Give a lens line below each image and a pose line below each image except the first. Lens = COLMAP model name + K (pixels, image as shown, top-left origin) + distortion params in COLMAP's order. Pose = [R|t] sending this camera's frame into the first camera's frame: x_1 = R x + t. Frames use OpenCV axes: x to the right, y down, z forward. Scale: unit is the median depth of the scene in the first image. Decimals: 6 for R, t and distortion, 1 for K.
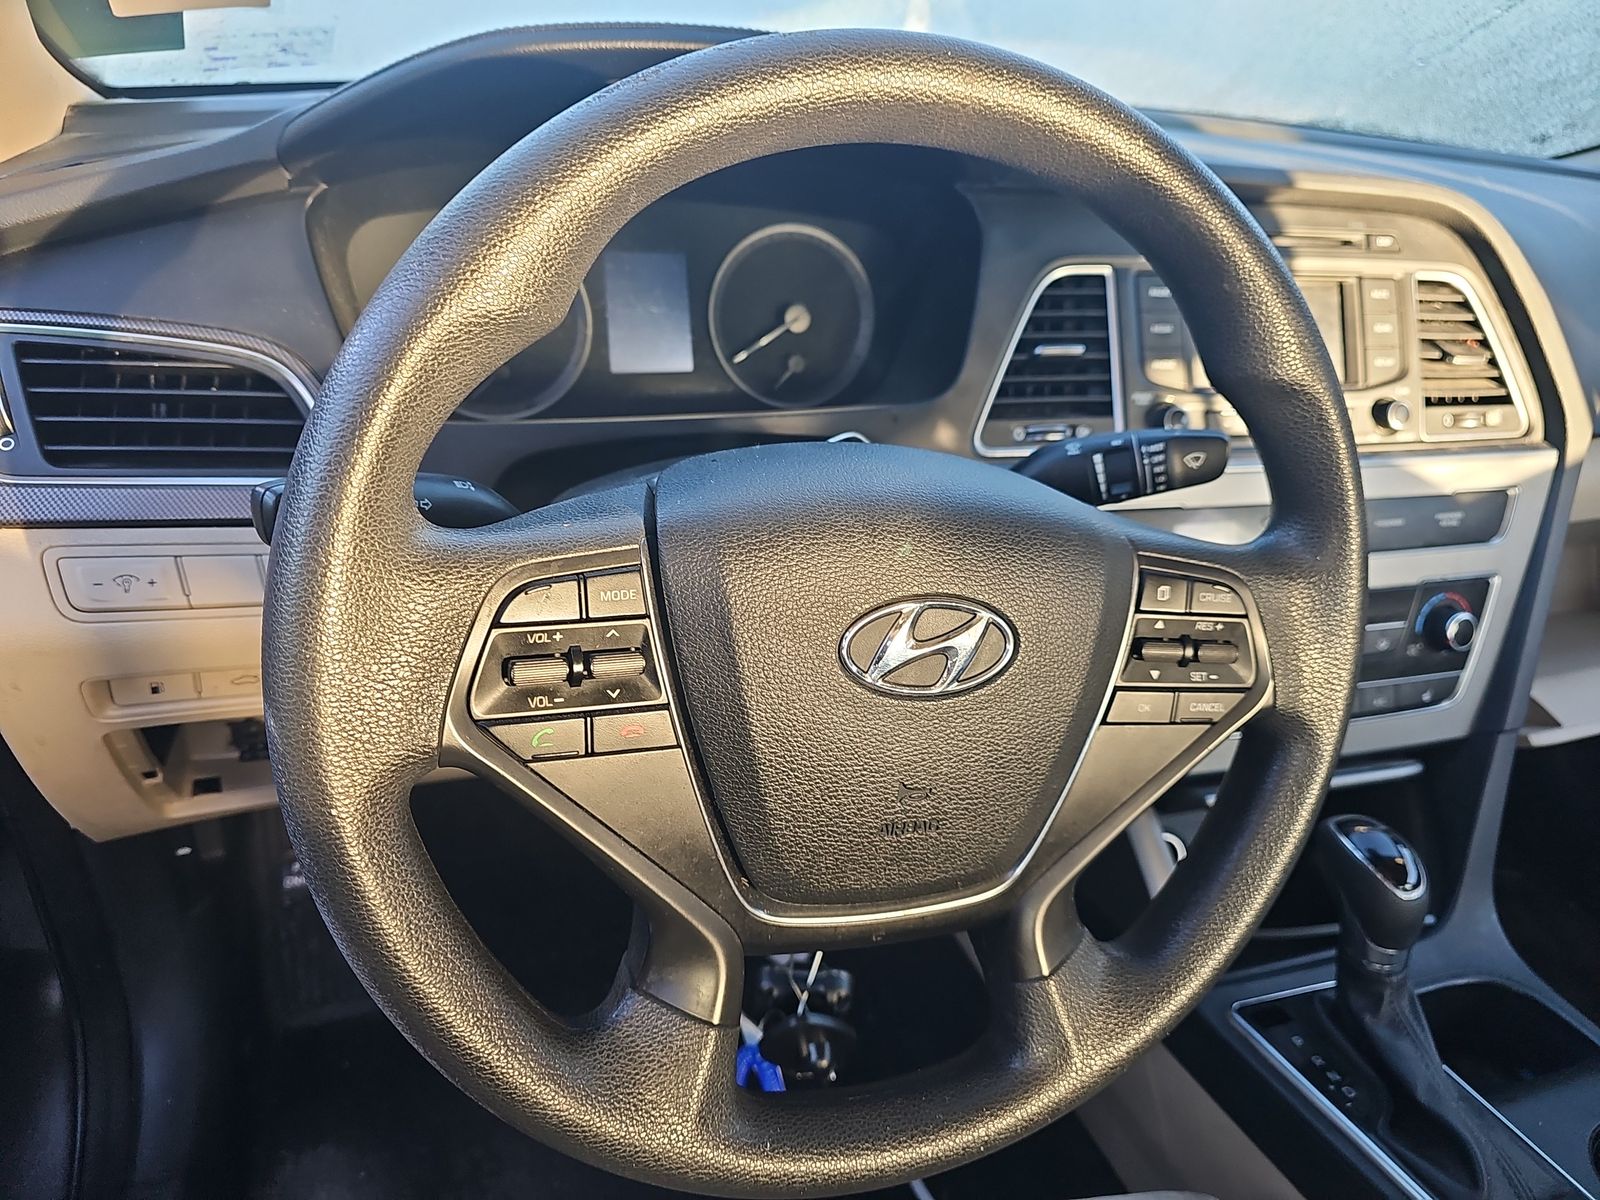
lens RADIAL K [[1047.3, 0, 794.0], [0, 1047.3, 579.2], [0, 0, 1]] dist [0.020361, -0.028689]
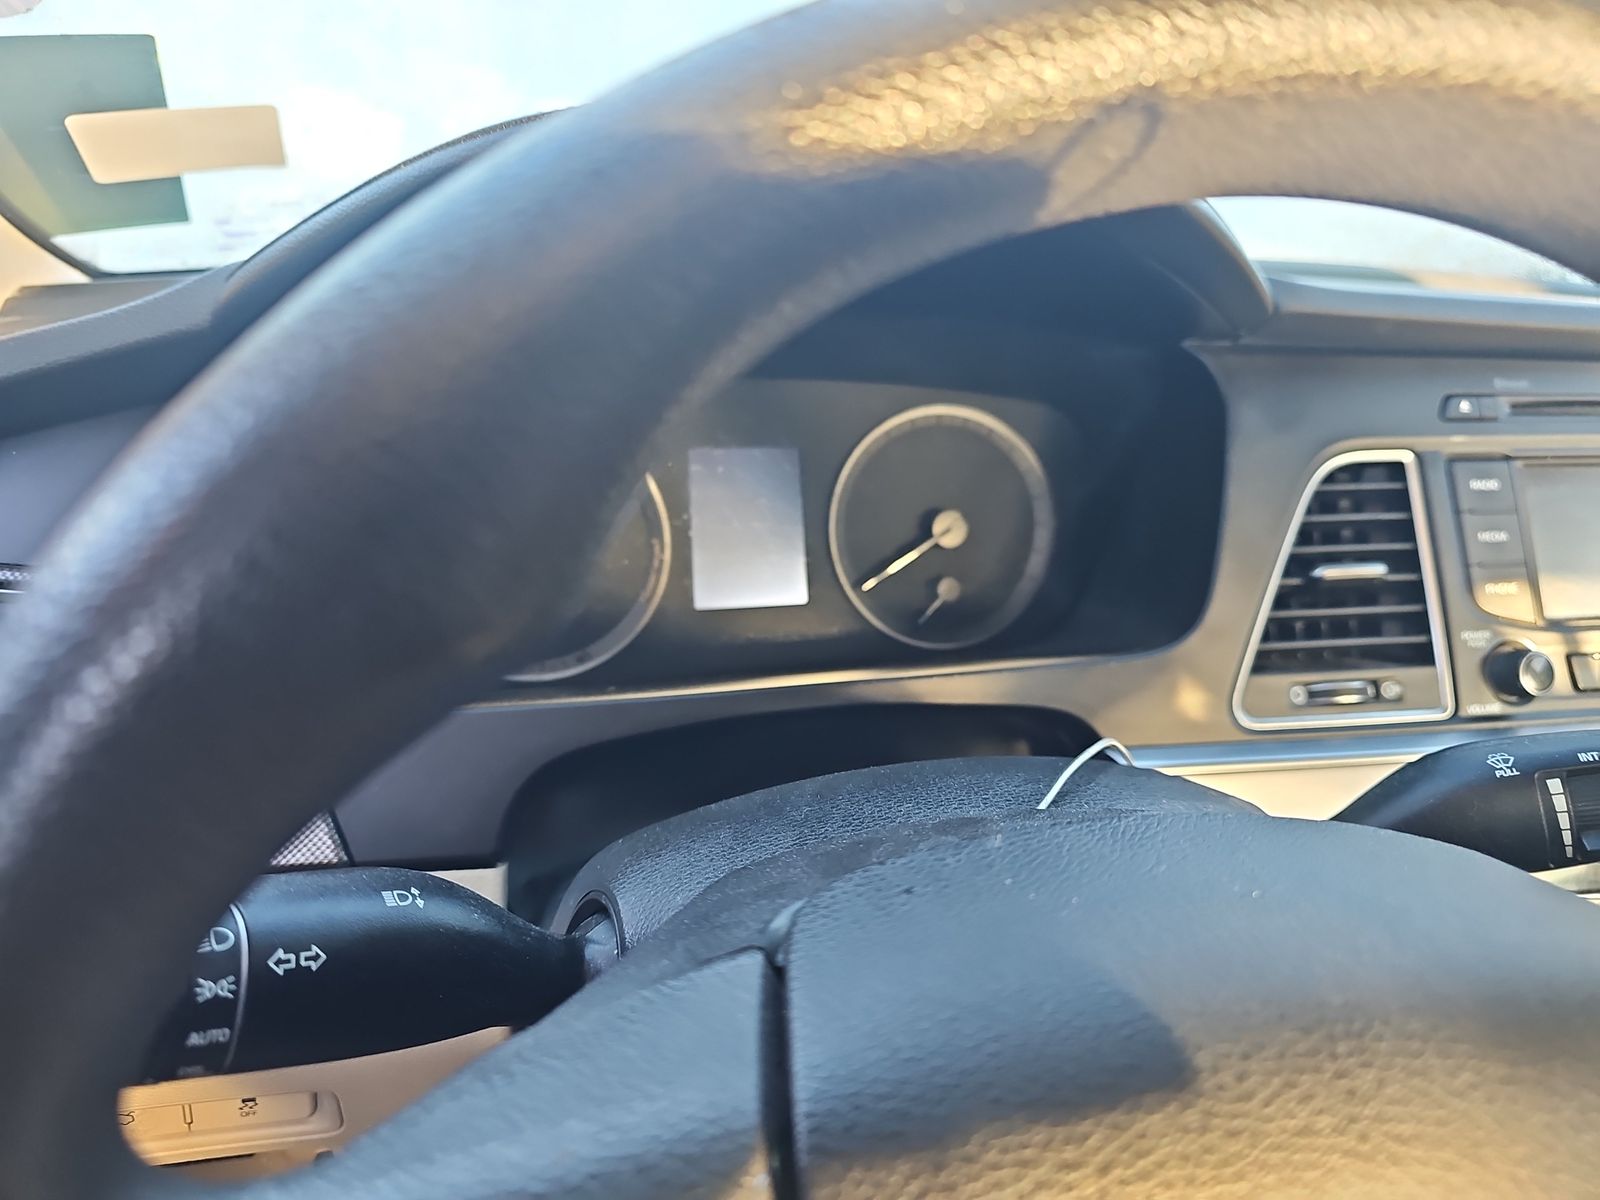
lens RADIAL K [[1047.3, 0, 787.5], [0, 1047.3, 595.7], [0, 0, 1]] dist [0.020361, -0.028689]
pose [[0.996219, -0.013015, -0.085897, -0.050790], [-0.000563, 0.987726, -0.156194, -0.096296], [0.086875, 0.155652, 0.983984, 0.303035]]
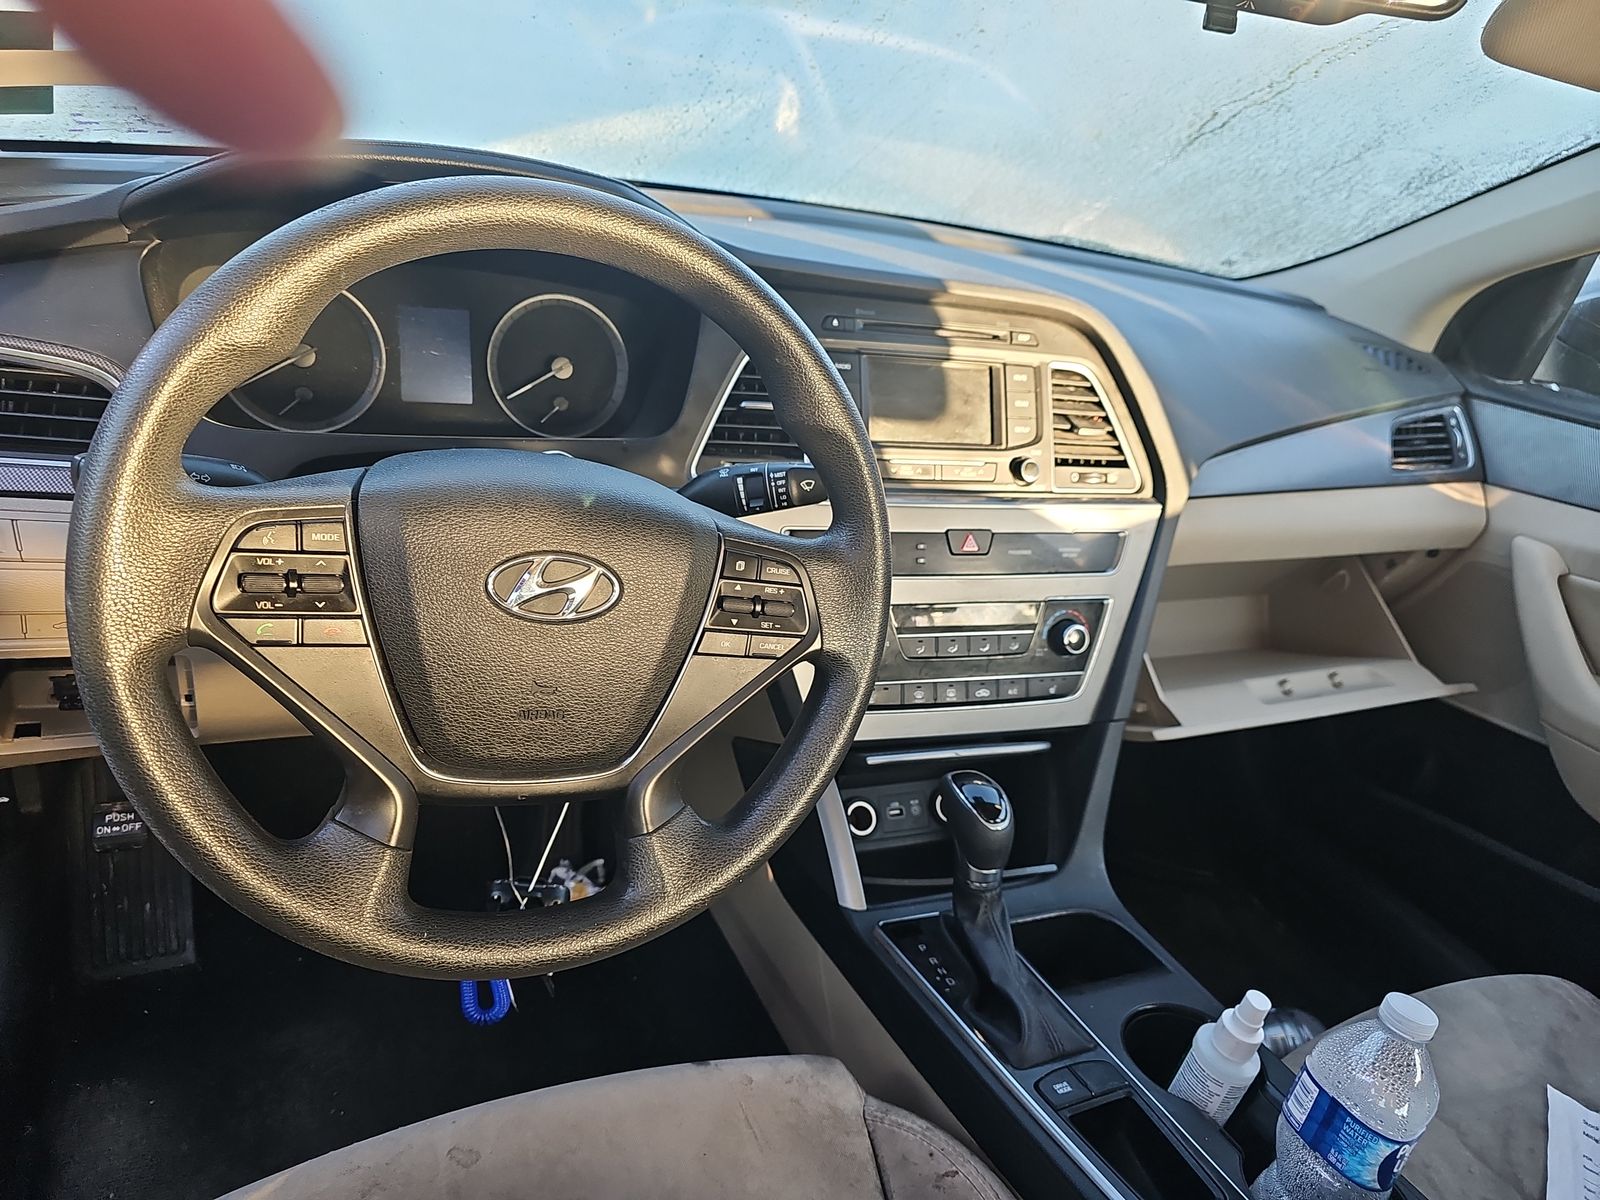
lens RADIAL K [[1047.3, 0, 792.5], [0, 1047.3, 586.6], [0, 0, 1]] dist [0.020361, -0.028689]
pose [[0.993911, 0.039502, 0.102865, 0.168623], [-0.034359, 0.998092, -0.051305, 0.069061], [-0.104696, 0.047458, 0.993371, -0.270538]]
